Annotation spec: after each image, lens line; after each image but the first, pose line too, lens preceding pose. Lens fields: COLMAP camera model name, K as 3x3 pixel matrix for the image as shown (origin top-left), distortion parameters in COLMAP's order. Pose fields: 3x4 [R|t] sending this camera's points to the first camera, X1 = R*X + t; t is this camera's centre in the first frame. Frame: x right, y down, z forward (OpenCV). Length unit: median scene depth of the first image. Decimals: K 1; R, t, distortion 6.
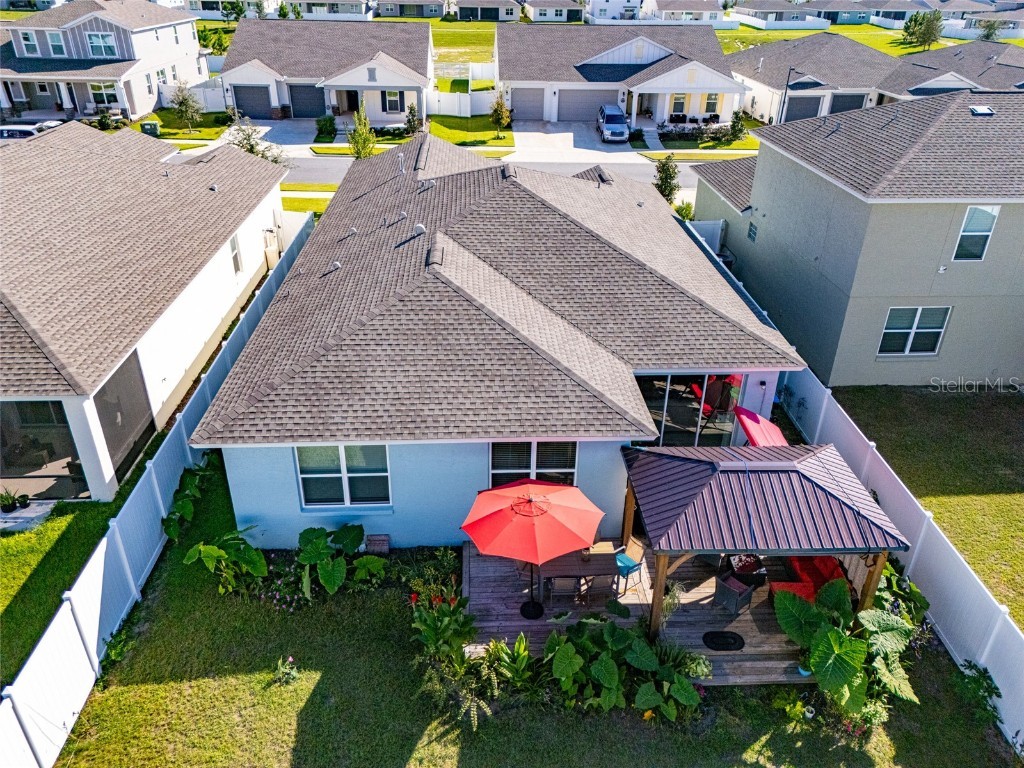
lens RADIAL K [[753.4, 0, 514.9], [0, 753.4, 377.6], [0, 0, 1]] dist [0.072339, -0.066897]
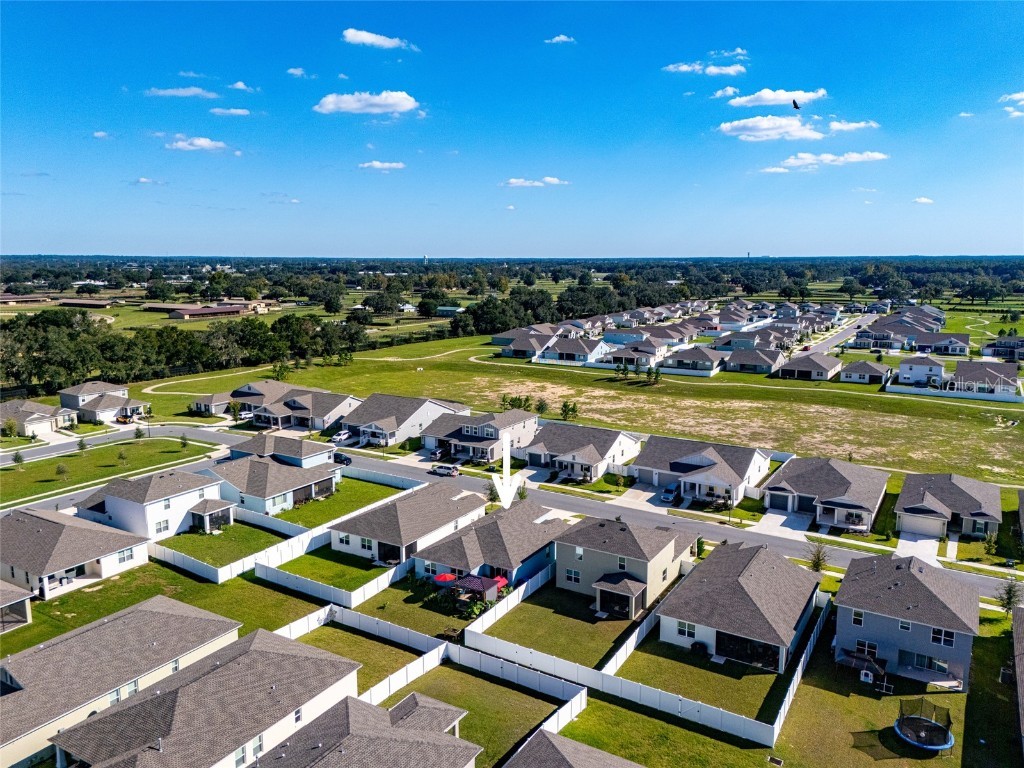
lens RADIAL K [[753.4, 0, 511.5], [0, 753.4, 383.7], [0, 0, 1]] dist [0.072339, -0.066897]
pose [[0.822606, 0.078398, -0.563181, 3.703592], [-0.256748, 0.934944, -0.244868, 0.069714], [0.507345, 0.346026, 0.789219, -4.044026]]
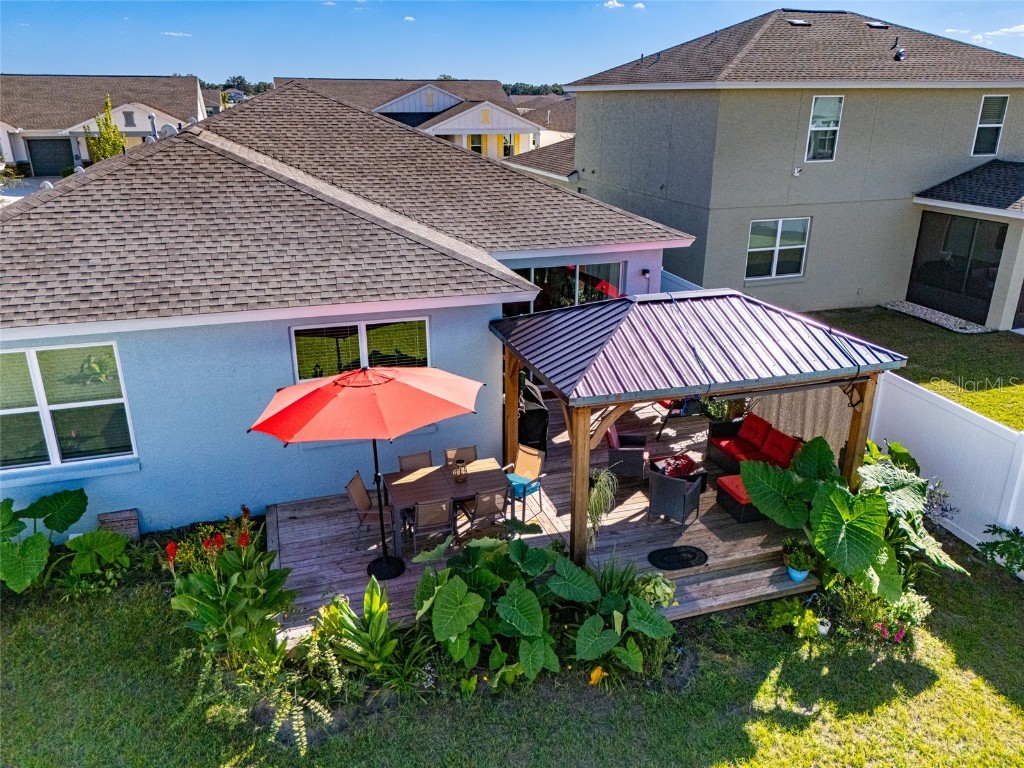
lens RADIAL K [[753.4, 0, 512.2], [0, 753.4, 388.8], [0, 0, 1]] dist [0.072339, -0.066897]
pose [[0.966235, -0.105089, 0.235258, -0.008773], [0.136192, 0.983377, -0.120086, 0.250889], [-0.218728, 0.148071, 0.964486, 0.352295]]
